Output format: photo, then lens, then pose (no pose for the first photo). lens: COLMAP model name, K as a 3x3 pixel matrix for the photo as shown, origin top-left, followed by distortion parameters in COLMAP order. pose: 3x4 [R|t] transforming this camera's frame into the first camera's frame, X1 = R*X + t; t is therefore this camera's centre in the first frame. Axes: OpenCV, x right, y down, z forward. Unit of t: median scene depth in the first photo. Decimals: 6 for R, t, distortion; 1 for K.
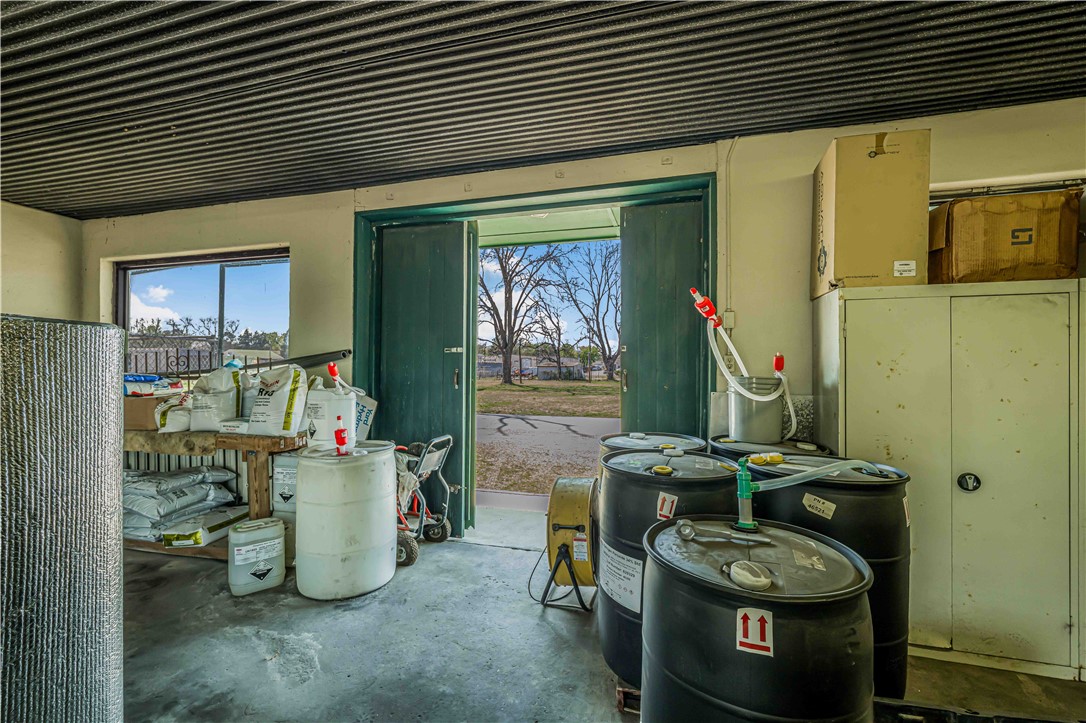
lens RADIAL K [[459.4, 0, 544.6], [0, 459.4, 359.5], [0, 0, 1]] dist [-0.001461, 0.001817]
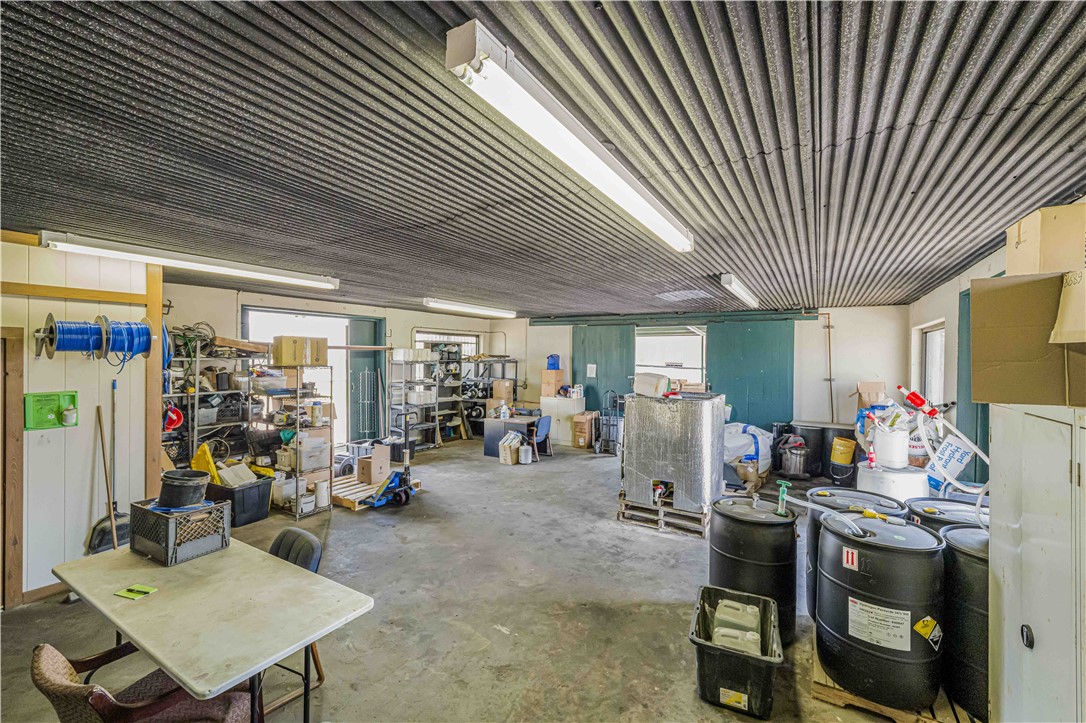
lens RADIAL K [[459.4, 0, 518.5], [0, 459.4, 353.6], [0, 0, 1]] dist [-0.001461, 0.001817]
pose [[-0.274864, -0.017103, -0.961331, 1.272827], [0.001608, 0.999832, -0.018248, -0.148913], [0.961482, -0.006561, -0.274791, 0.195987]]
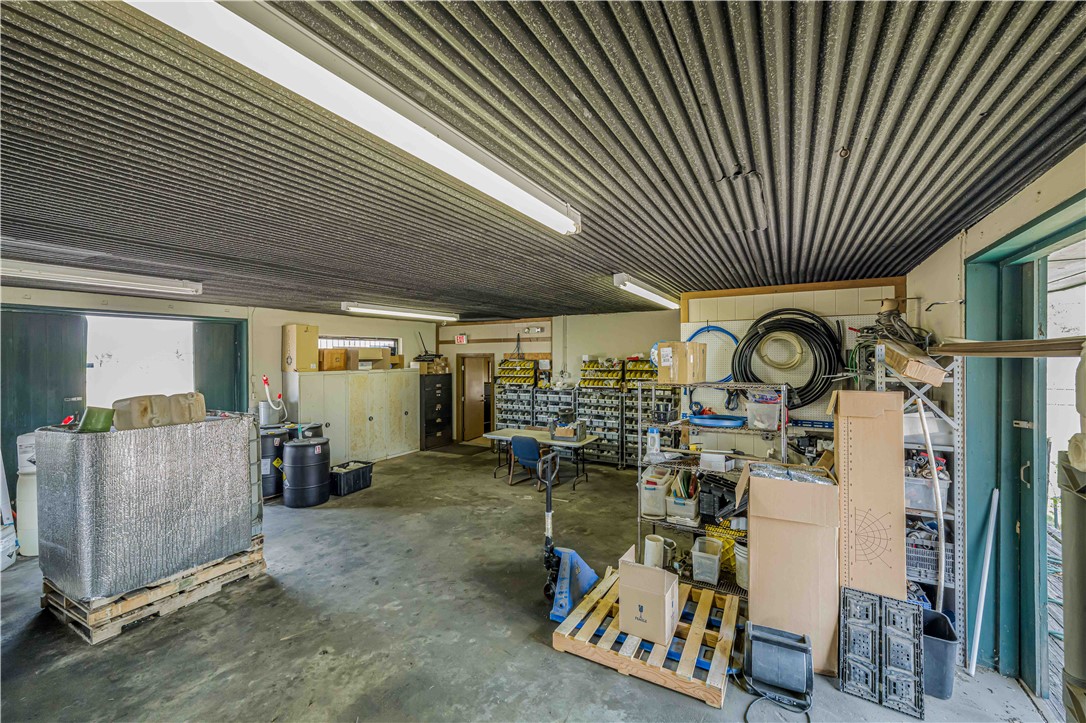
lens RADIAL K [[459.4, 0, 543.4], [0, 459.4, 363.7], [0, 0, 1]] dist [-0.001461, 0.001817]
pose [[0.206220, -0.019960, 0.978302, -1.537588], [-0.014905, 0.999612, 0.023536, -0.222584], [-0.978392, -0.019435, 0.205842, -0.964796]]
